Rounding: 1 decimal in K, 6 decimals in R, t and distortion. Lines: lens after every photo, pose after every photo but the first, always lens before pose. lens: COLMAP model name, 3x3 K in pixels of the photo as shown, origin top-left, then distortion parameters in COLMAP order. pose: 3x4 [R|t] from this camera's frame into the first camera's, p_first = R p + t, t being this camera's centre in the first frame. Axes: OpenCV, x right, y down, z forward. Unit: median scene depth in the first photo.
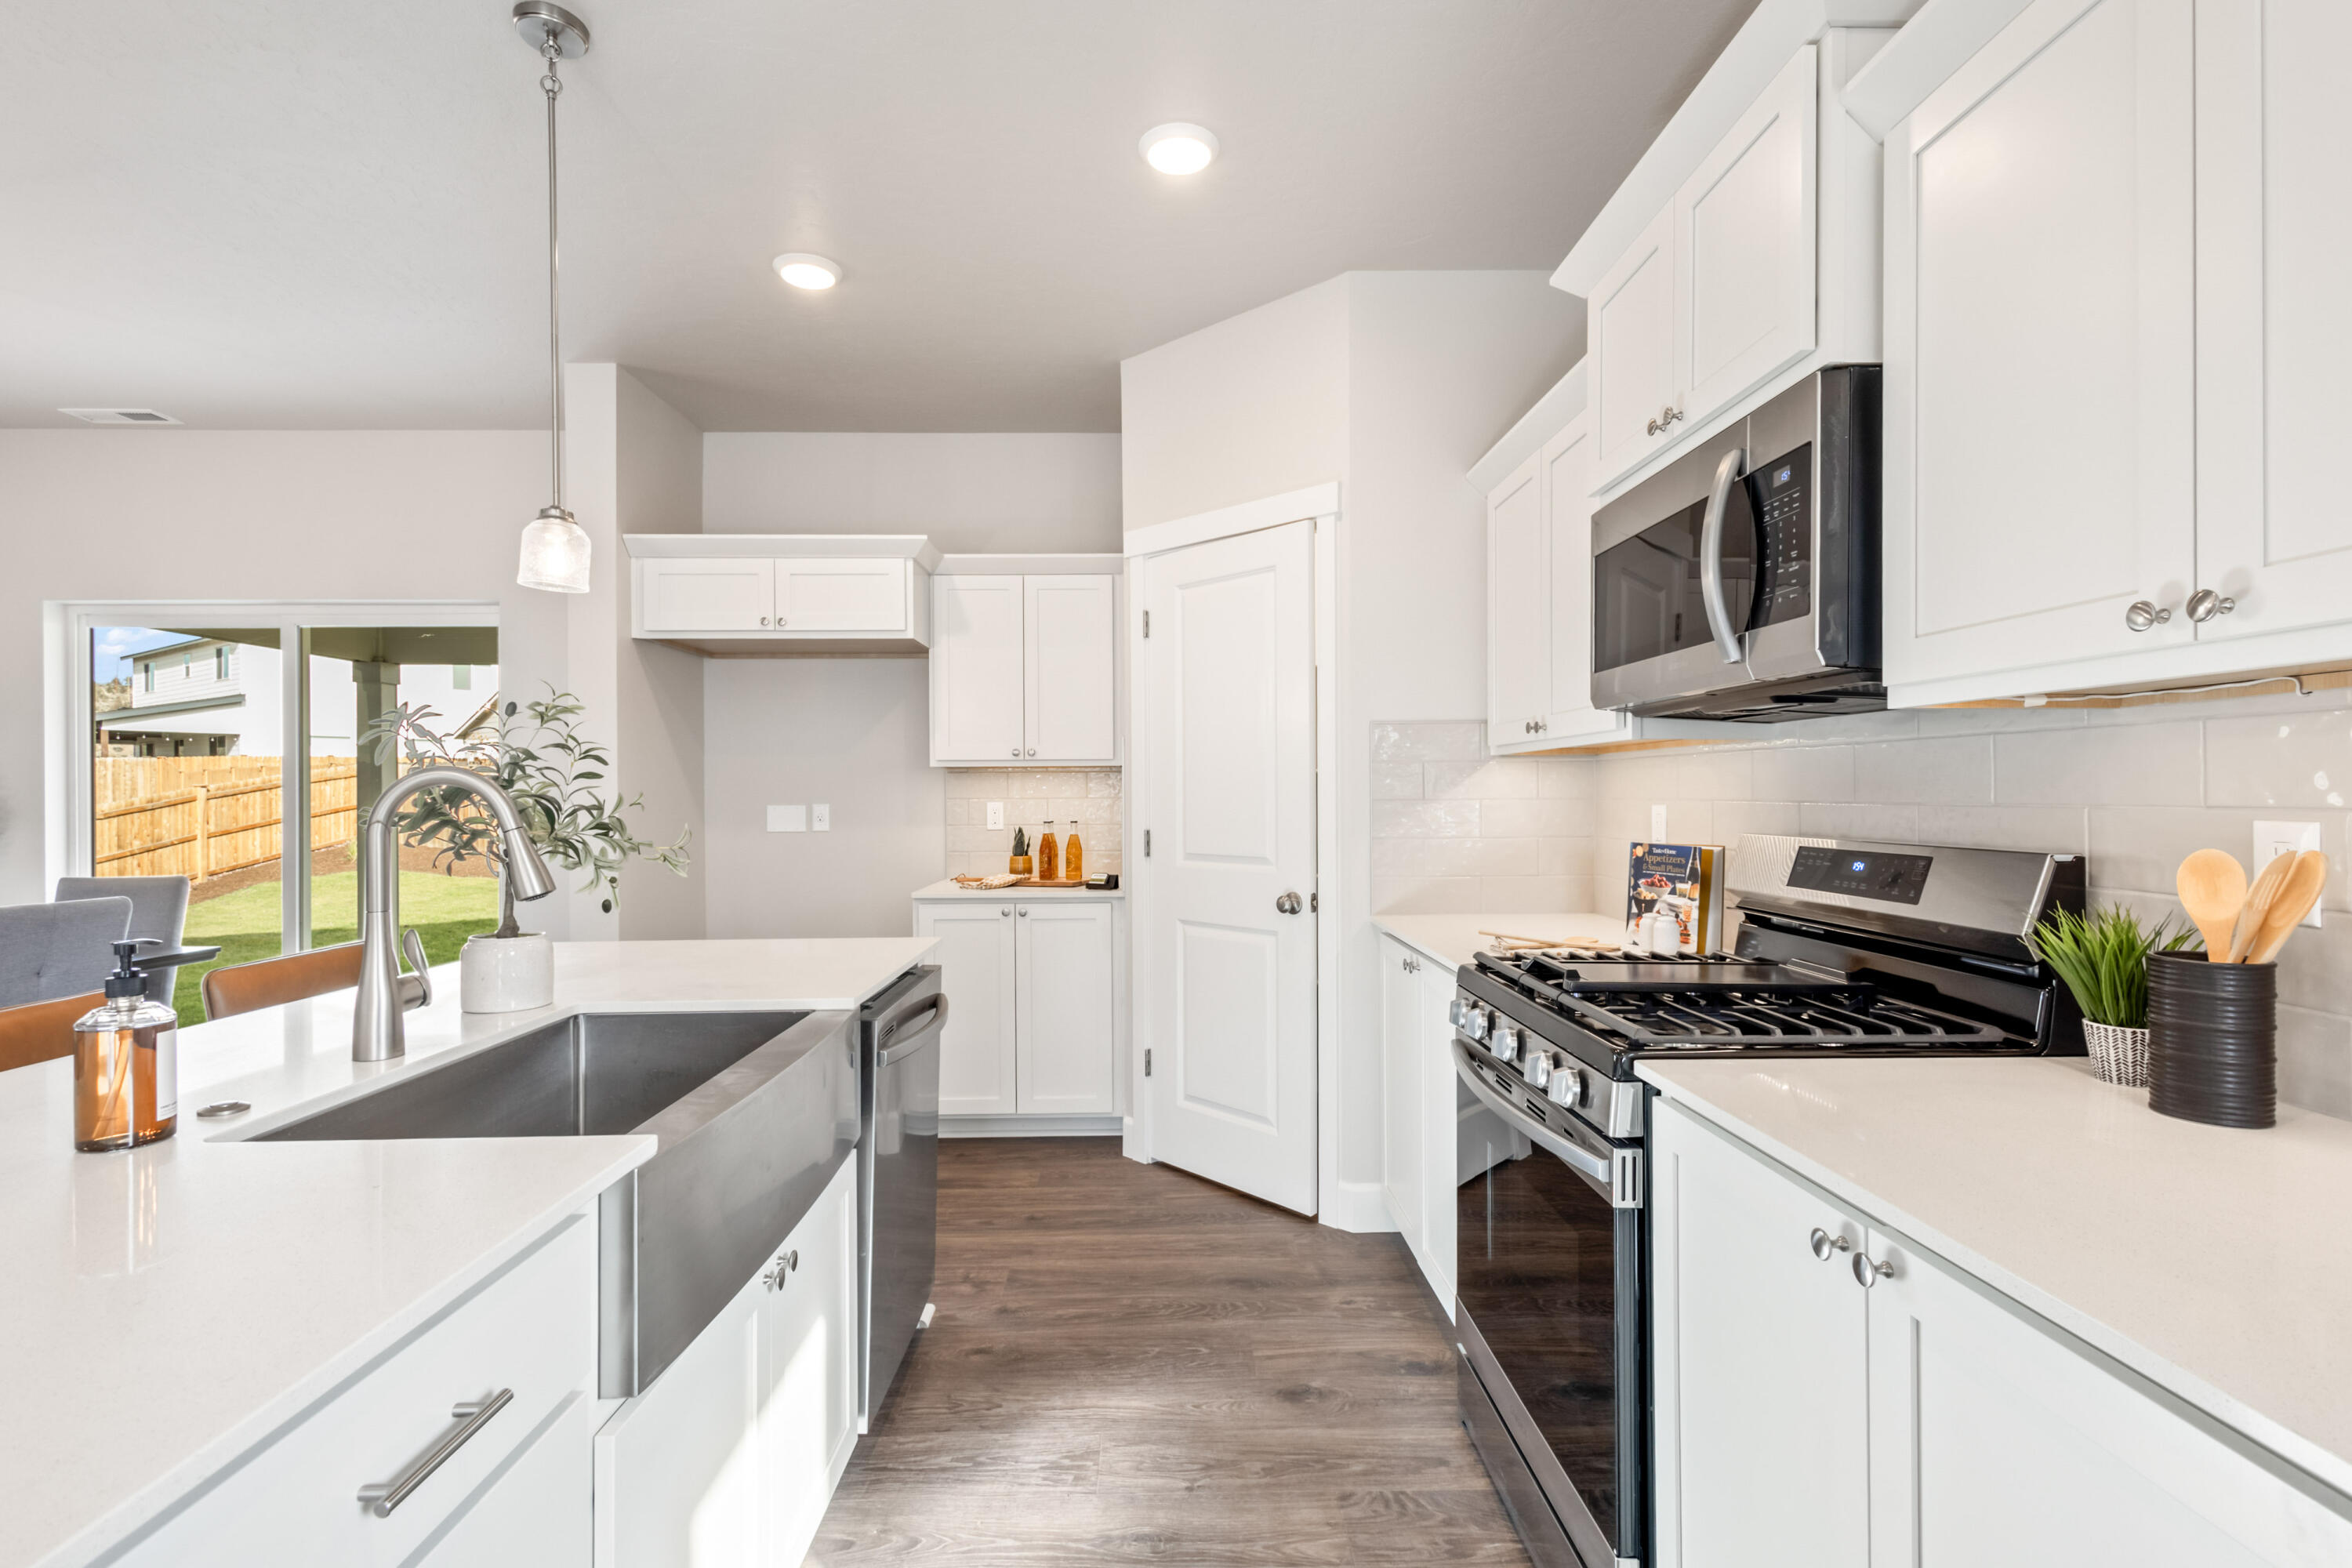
lens RADIAL K [[1101.3, 0, 1188.6], [0, 1101.3, 791.2], [0, 0, 1]] dist [0.012202, 0.000297]
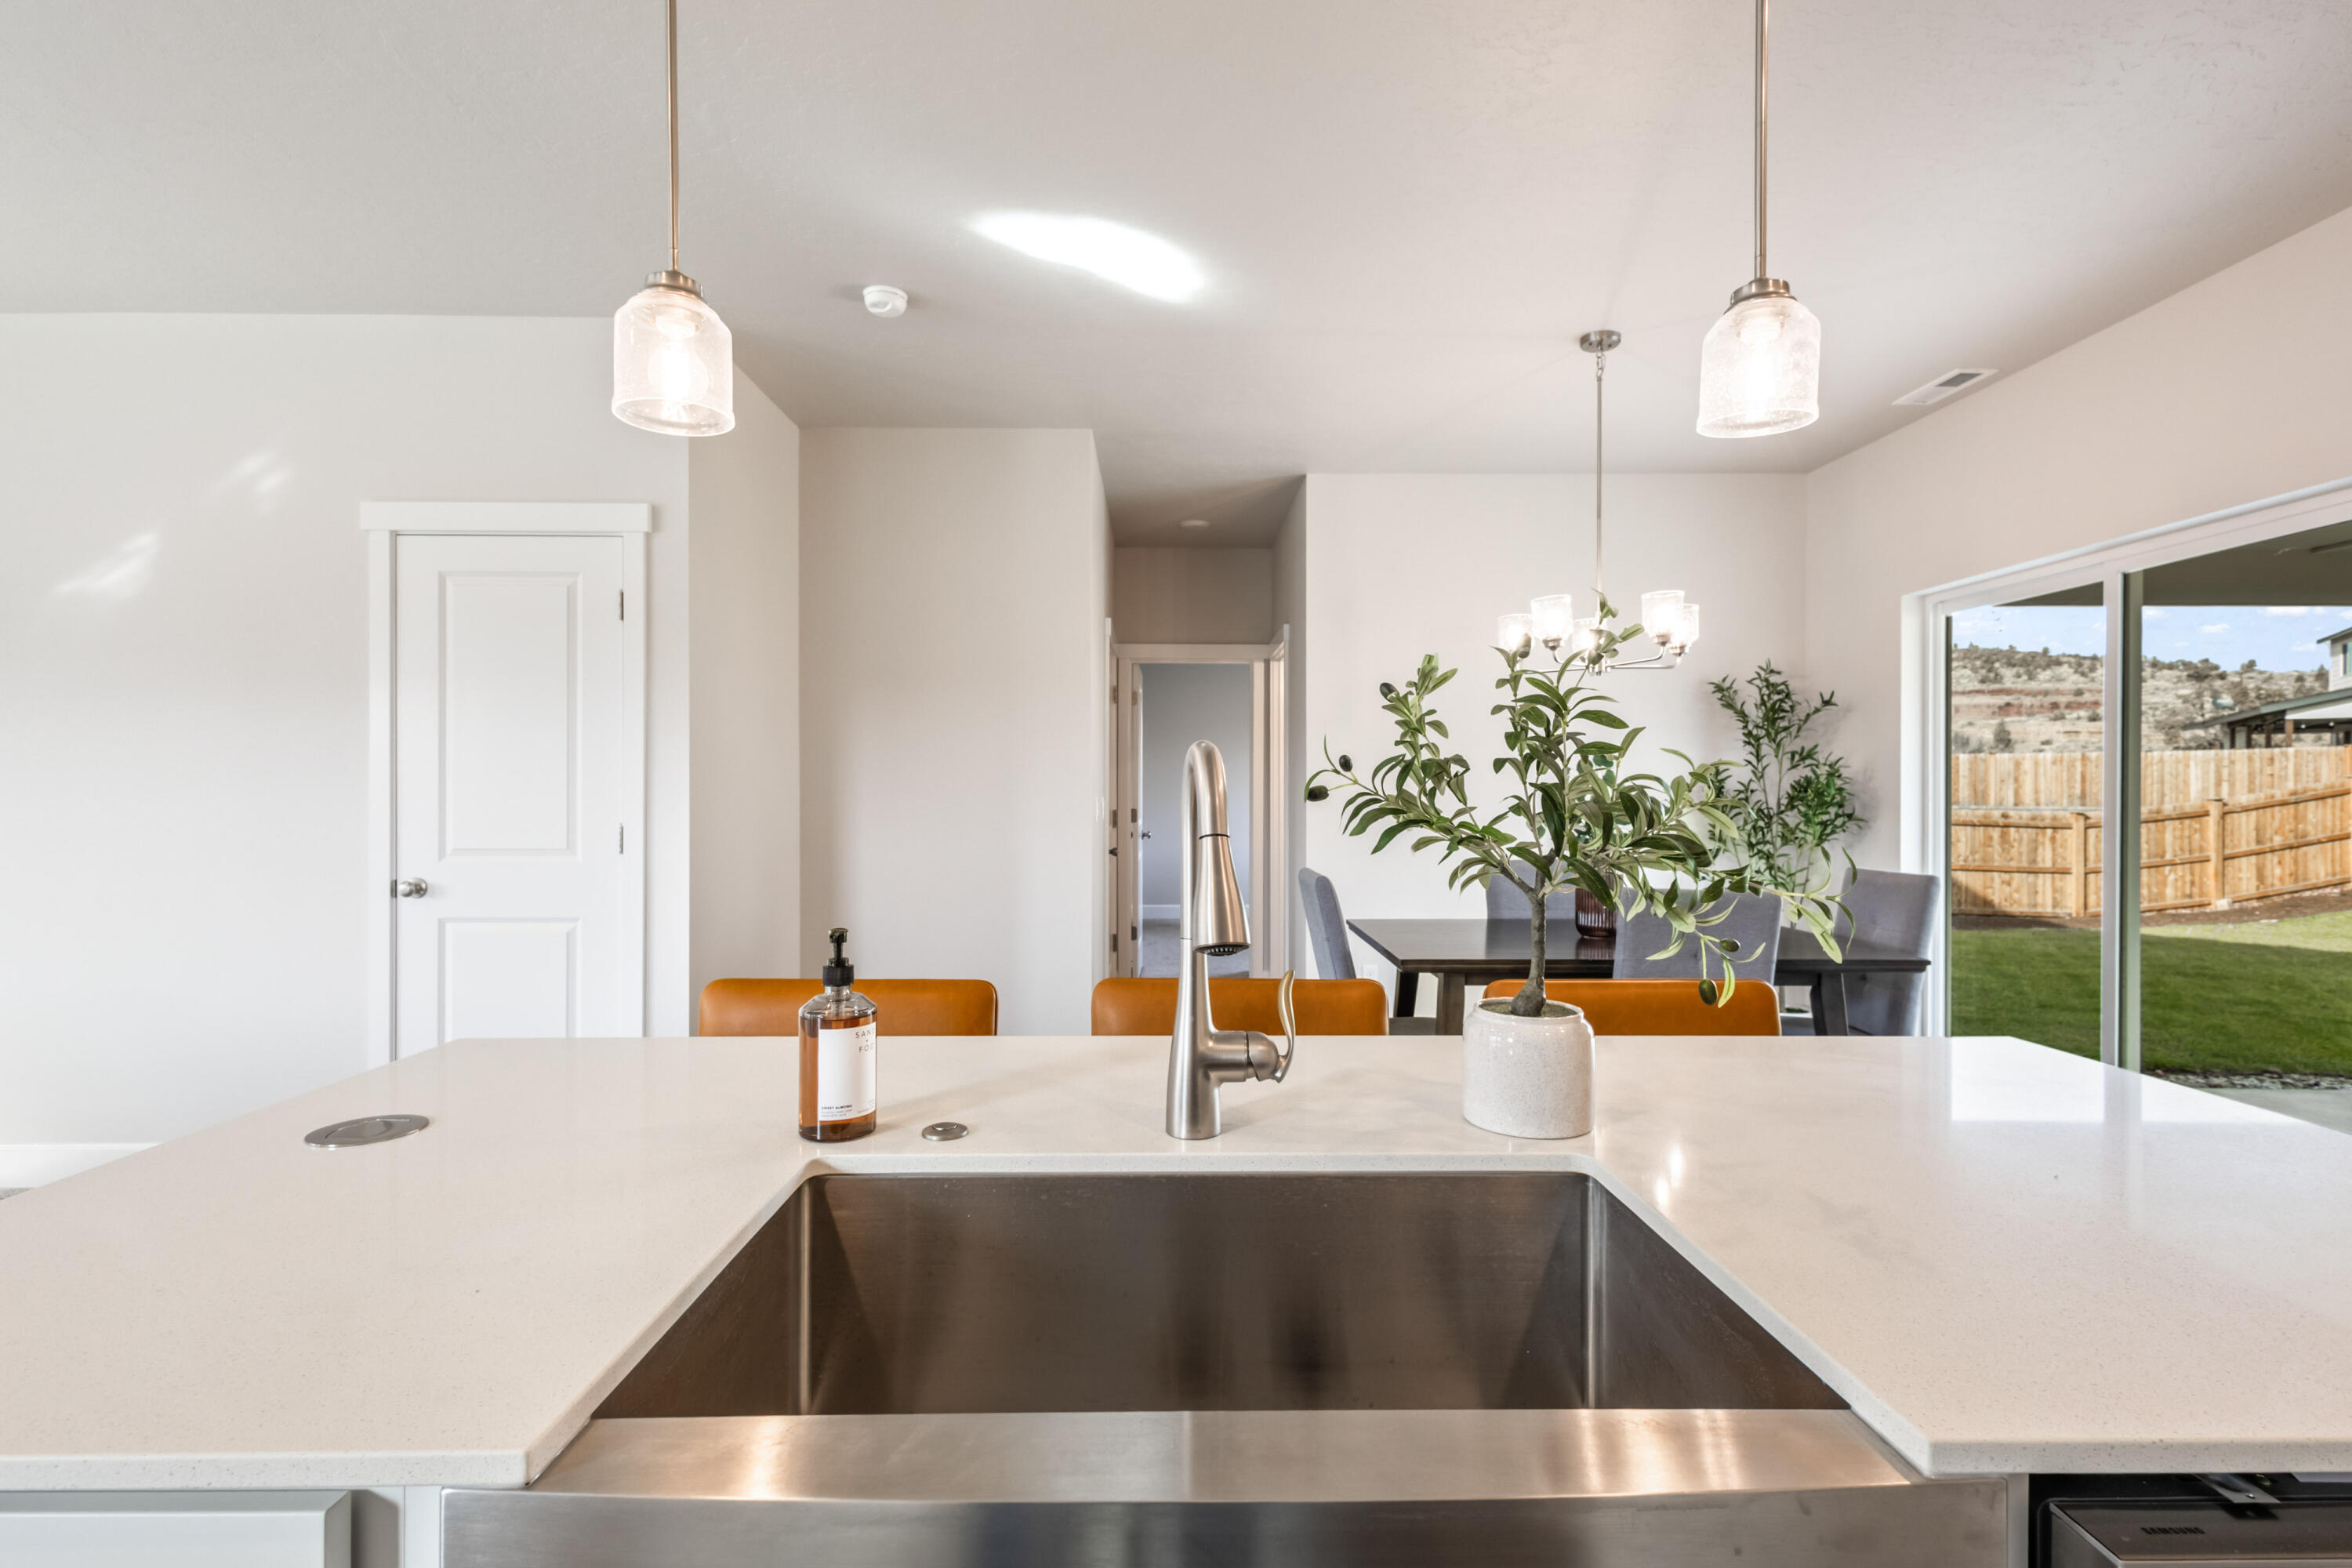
lens RADIAL K [[1101.3, 0, 1177.2], [0, 1101.3, 786.6], [0, 0, 1]] dist [0.012202, 0.000297]
pose [[-0.018807, 0.002571, -0.999820, 0.005508], [0.000333, 0.999997, 0.002565, 0.001741], [0.999823, -0.000285, -0.018808, 0.402523]]
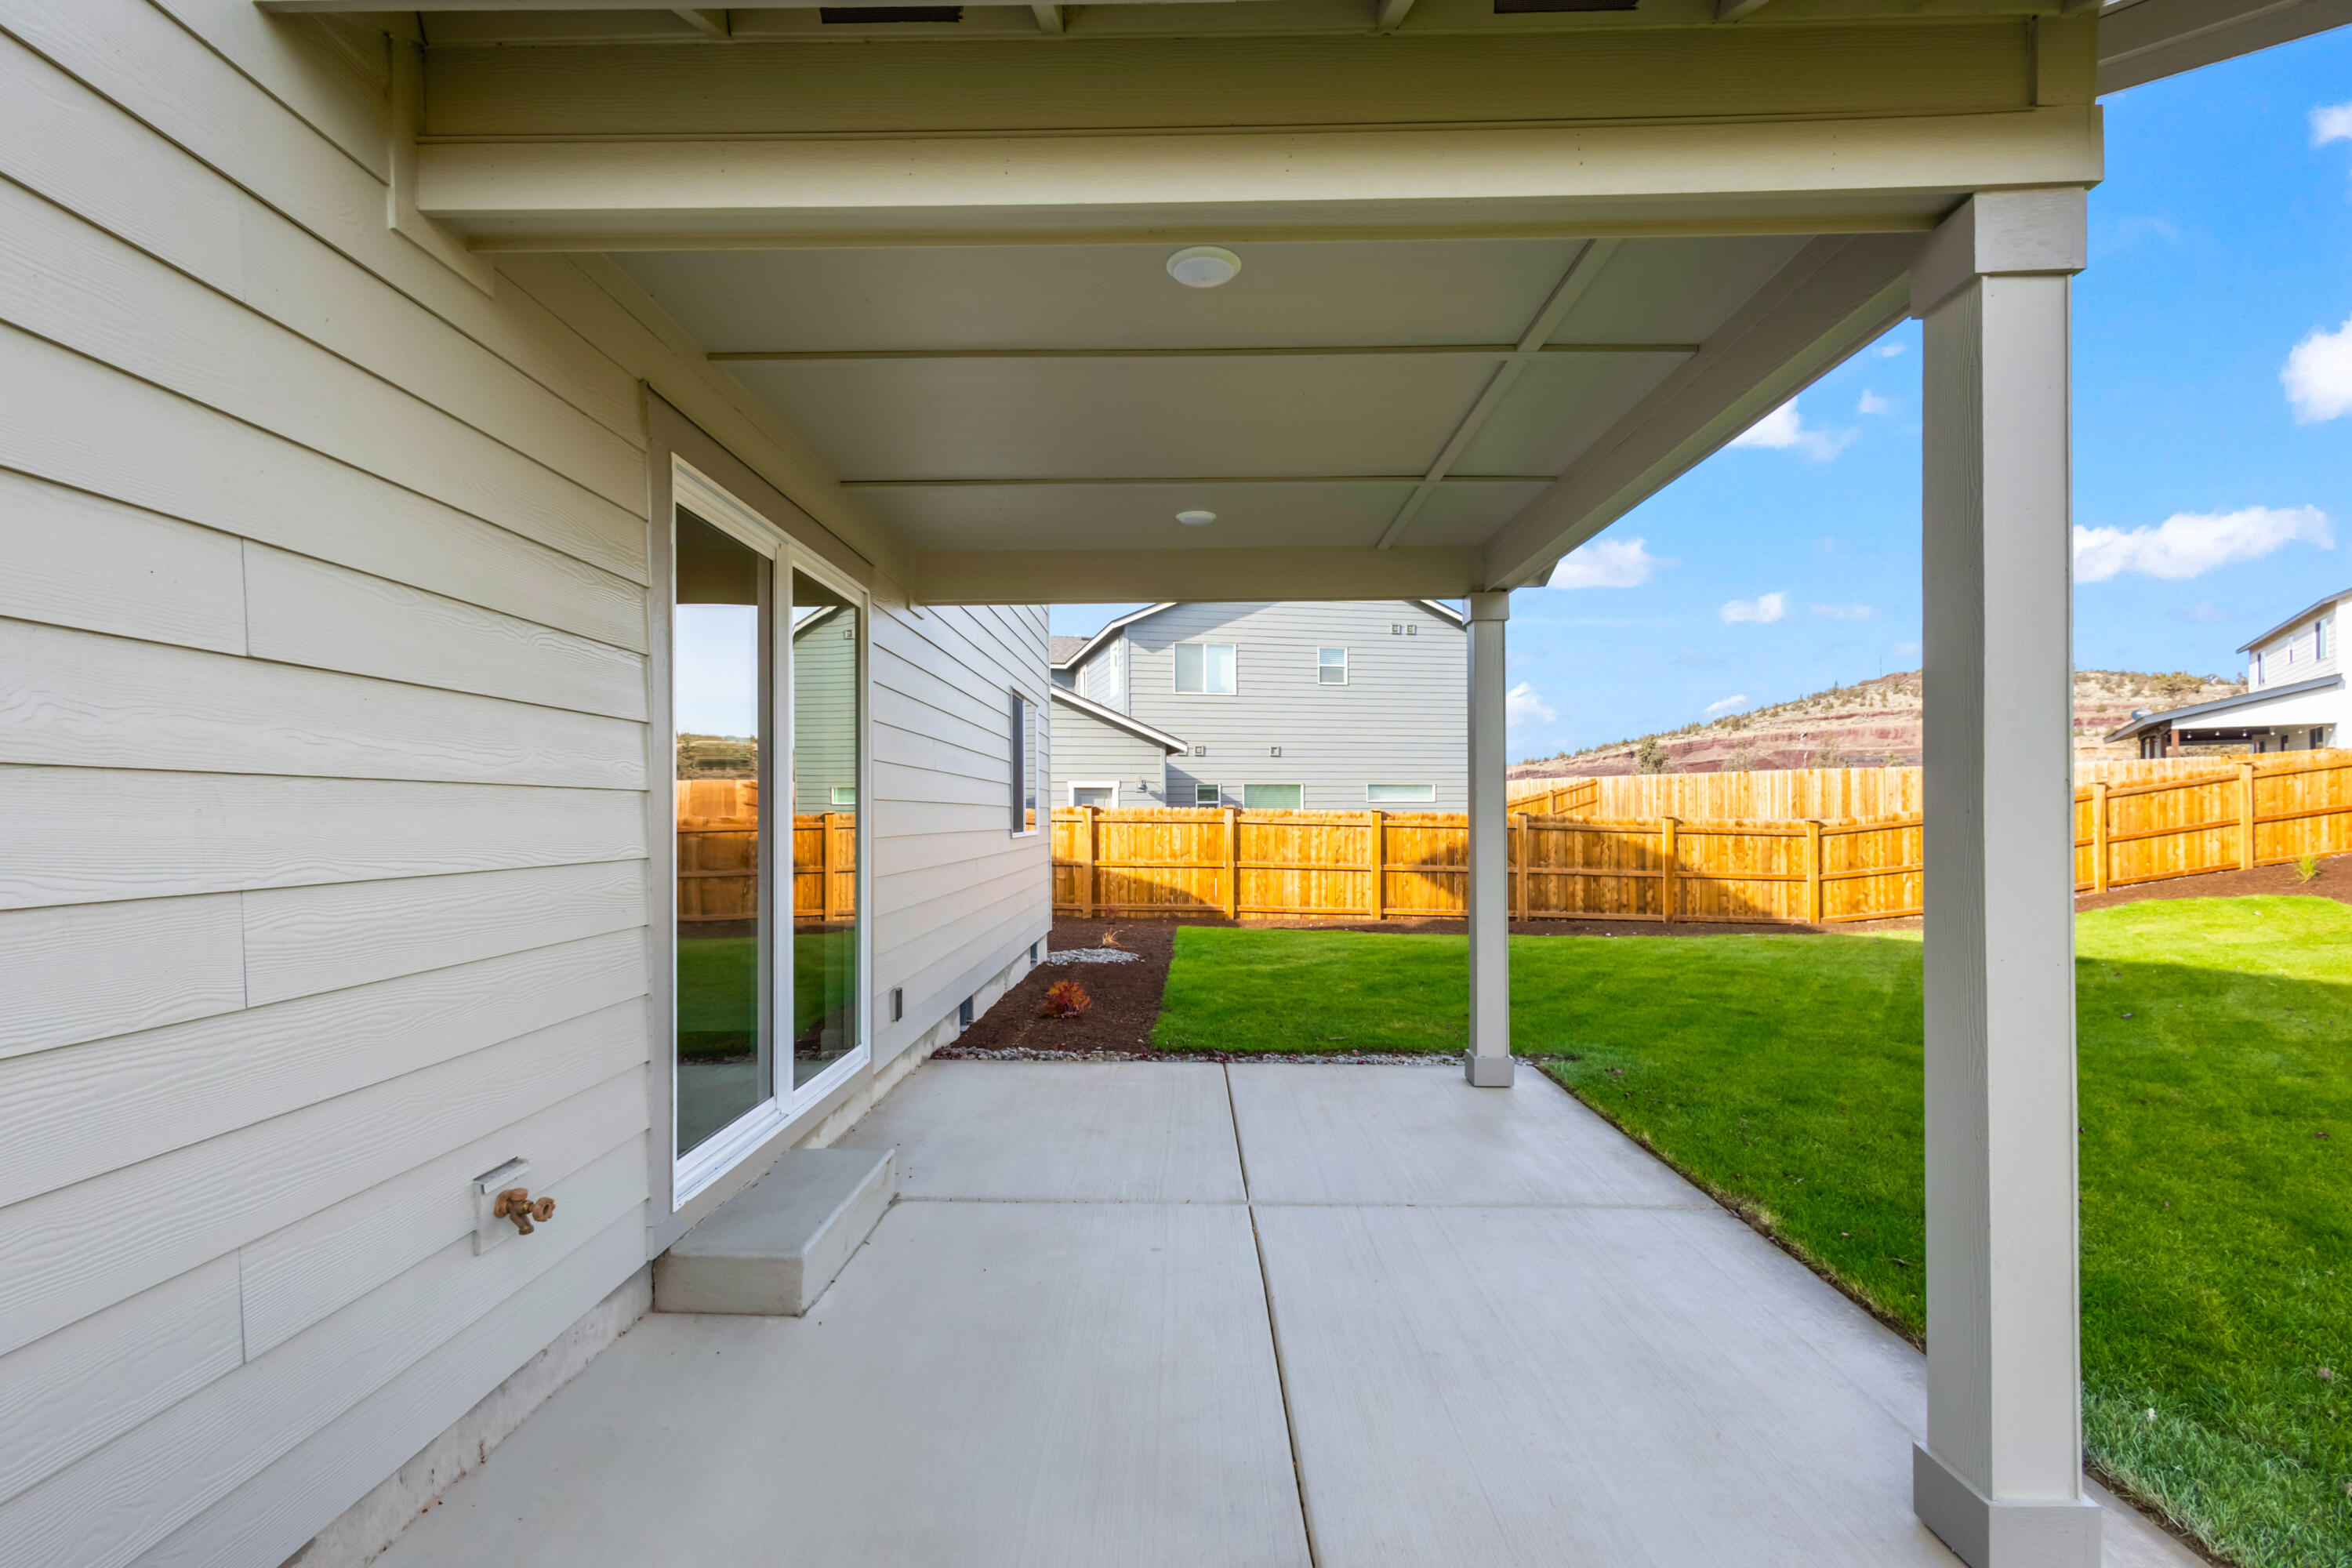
lens RADIAL K [[1101.3, 0, 1182.3], [0, 1101.3, 829.1], [0, 0, 1]] dist [0.012202, 0.000297]
pose [[-0.032710, 0.017949, -0.999304, -0.001286], [0.009185, 0.999802, 0.017658, 0.035335], [0.999423, -0.008601, -0.032869, 1.158657]]
